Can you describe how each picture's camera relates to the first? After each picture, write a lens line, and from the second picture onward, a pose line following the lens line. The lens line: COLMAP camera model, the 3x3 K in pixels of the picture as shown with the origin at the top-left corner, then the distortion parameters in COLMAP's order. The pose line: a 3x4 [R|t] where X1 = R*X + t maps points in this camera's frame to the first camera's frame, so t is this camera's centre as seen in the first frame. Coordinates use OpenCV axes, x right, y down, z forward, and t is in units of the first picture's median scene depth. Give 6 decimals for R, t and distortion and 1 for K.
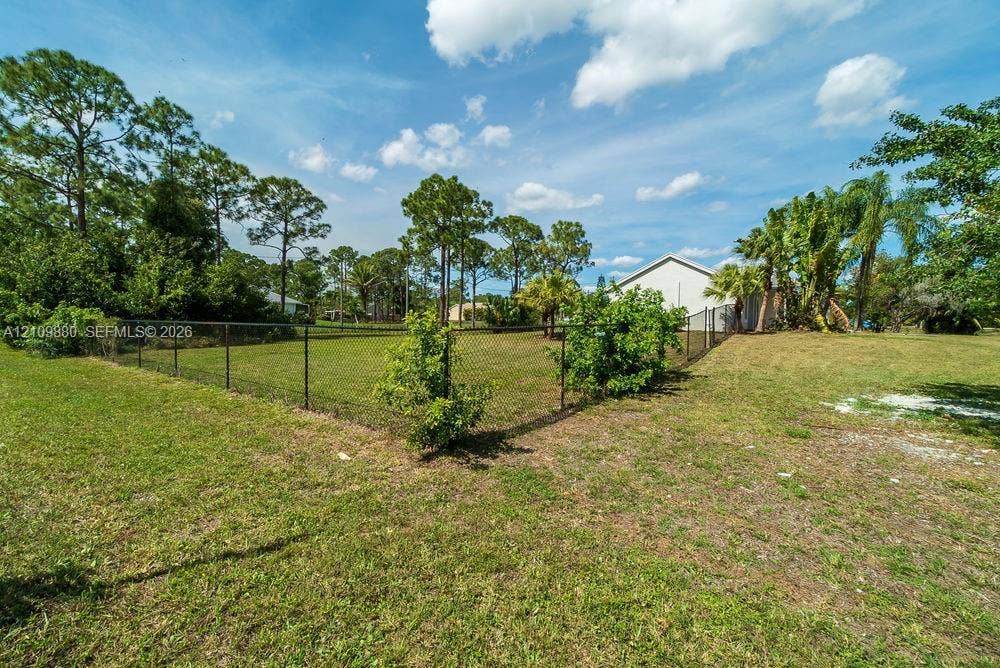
lens RADIAL K [[433.6, 0, 491.1], [0, 433.6, 337.4], [0, 0, 1]] dist [-0.001300, -0.000009]
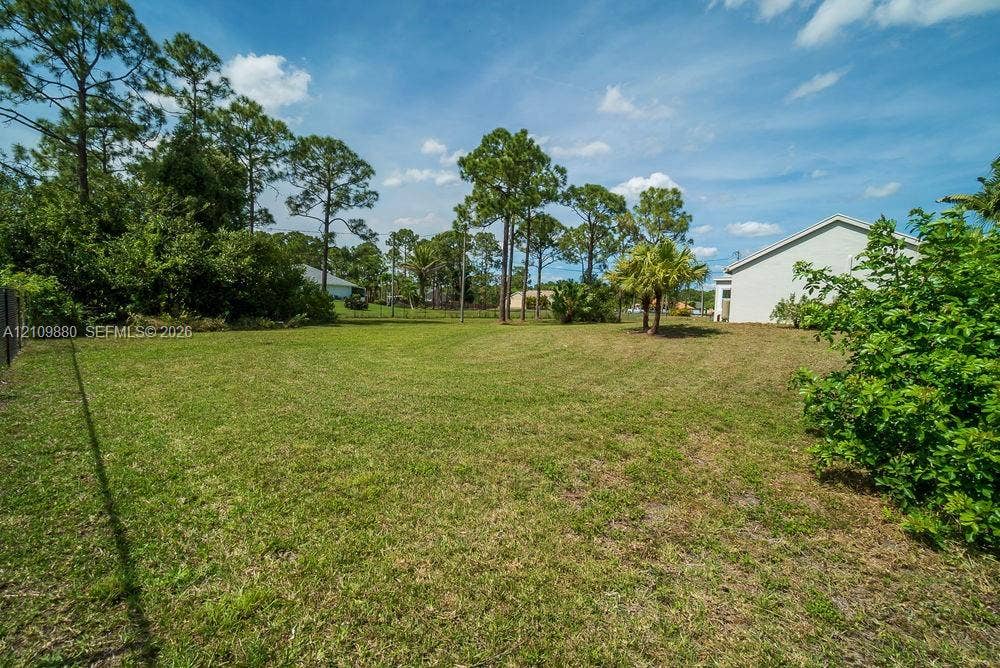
lens RADIAL K [[433.6, 0, 491.1], [0, 433.6, 337.4], [0, 0, 1]] dist [-0.001300, -0.000009]
pose [[0.990103, 0.036140, -0.135612, -0.016906], [-0.032852, 0.999111, 0.026405, -0.001224], [0.136445, -0.021688, 0.990410, 0.147795]]
